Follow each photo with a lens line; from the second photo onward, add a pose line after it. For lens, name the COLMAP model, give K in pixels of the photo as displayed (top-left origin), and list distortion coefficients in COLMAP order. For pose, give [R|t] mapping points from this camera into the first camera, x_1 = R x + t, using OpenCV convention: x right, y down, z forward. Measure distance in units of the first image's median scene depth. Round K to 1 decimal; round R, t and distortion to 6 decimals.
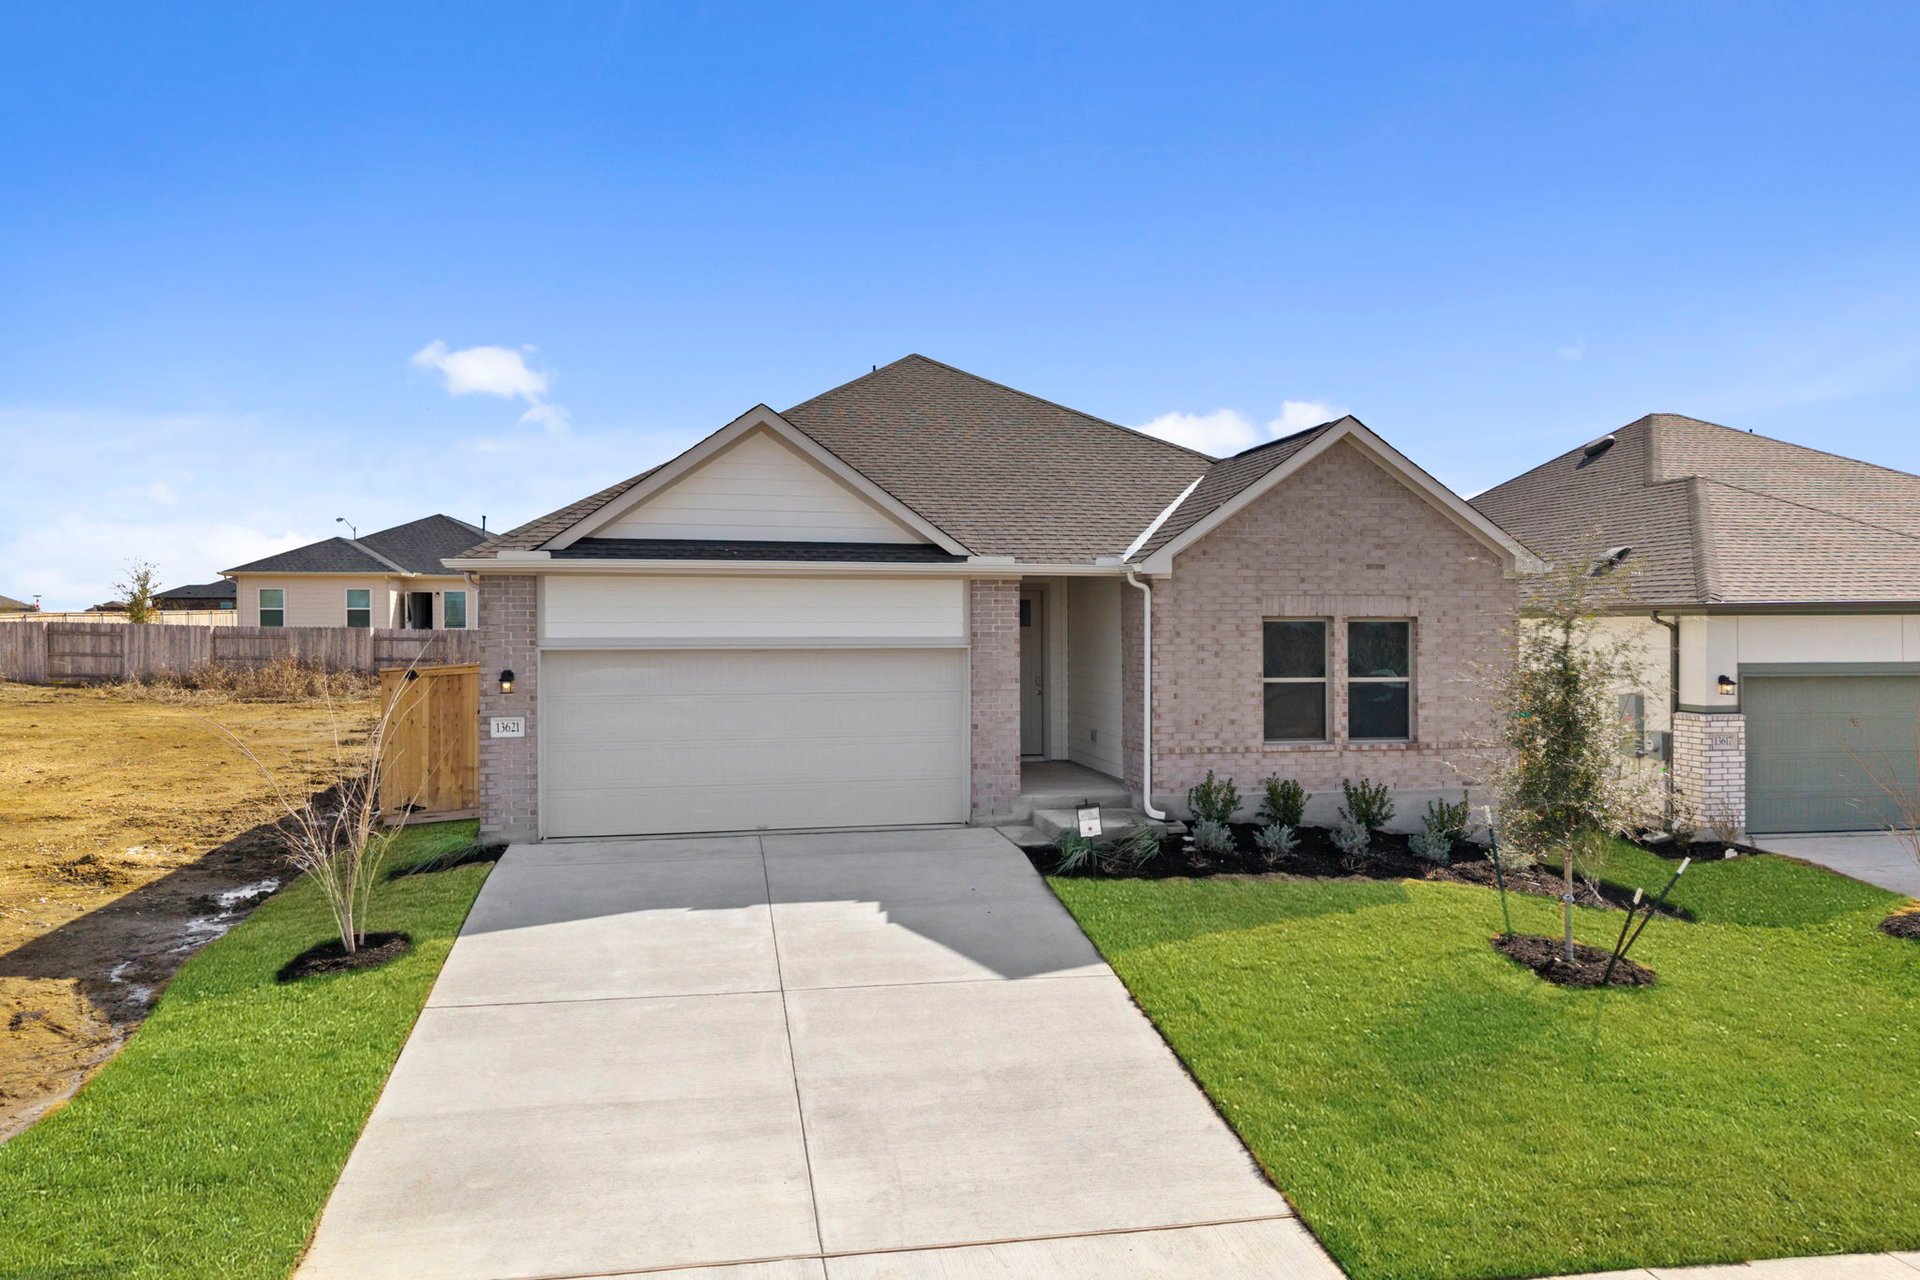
lens RADIAL K [[880.0, 0, 890.9], [0, 880.0, 645.6], [0, 0, 1]] dist [-0.000475, 0.000367]
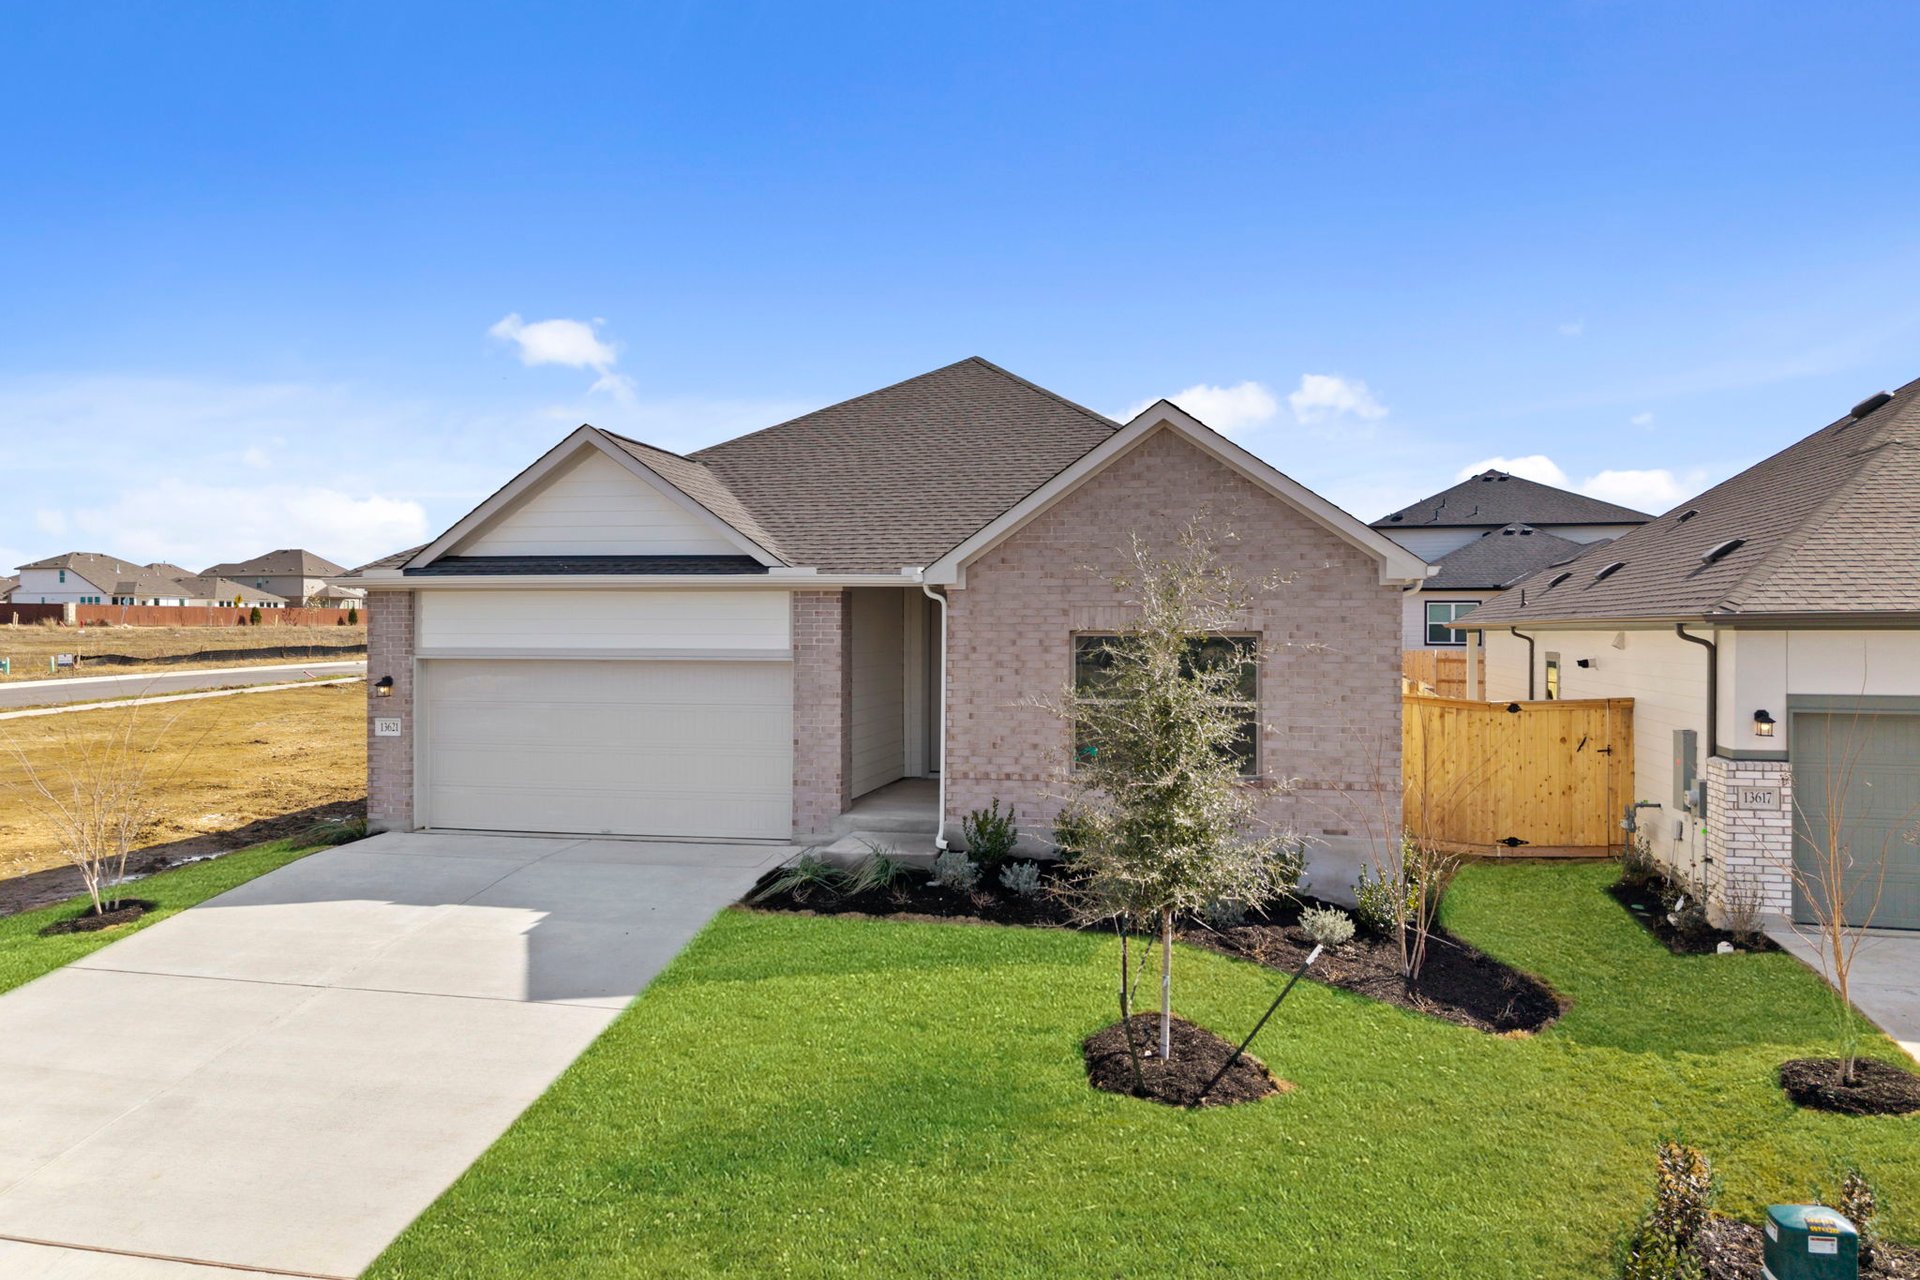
lens RADIAL K [[885.7, 0, 1030.8], [0, 885.7, 647.1], [0, 0, 1]] dist [0.007802, -0.000326]
pose [[0.964358, 0.008997, -0.264449, 0.622455], [-0.009562, 0.999954, -0.000852, -0.014941], [0.264429, 0.003350, 0.964399, 0.118353]]
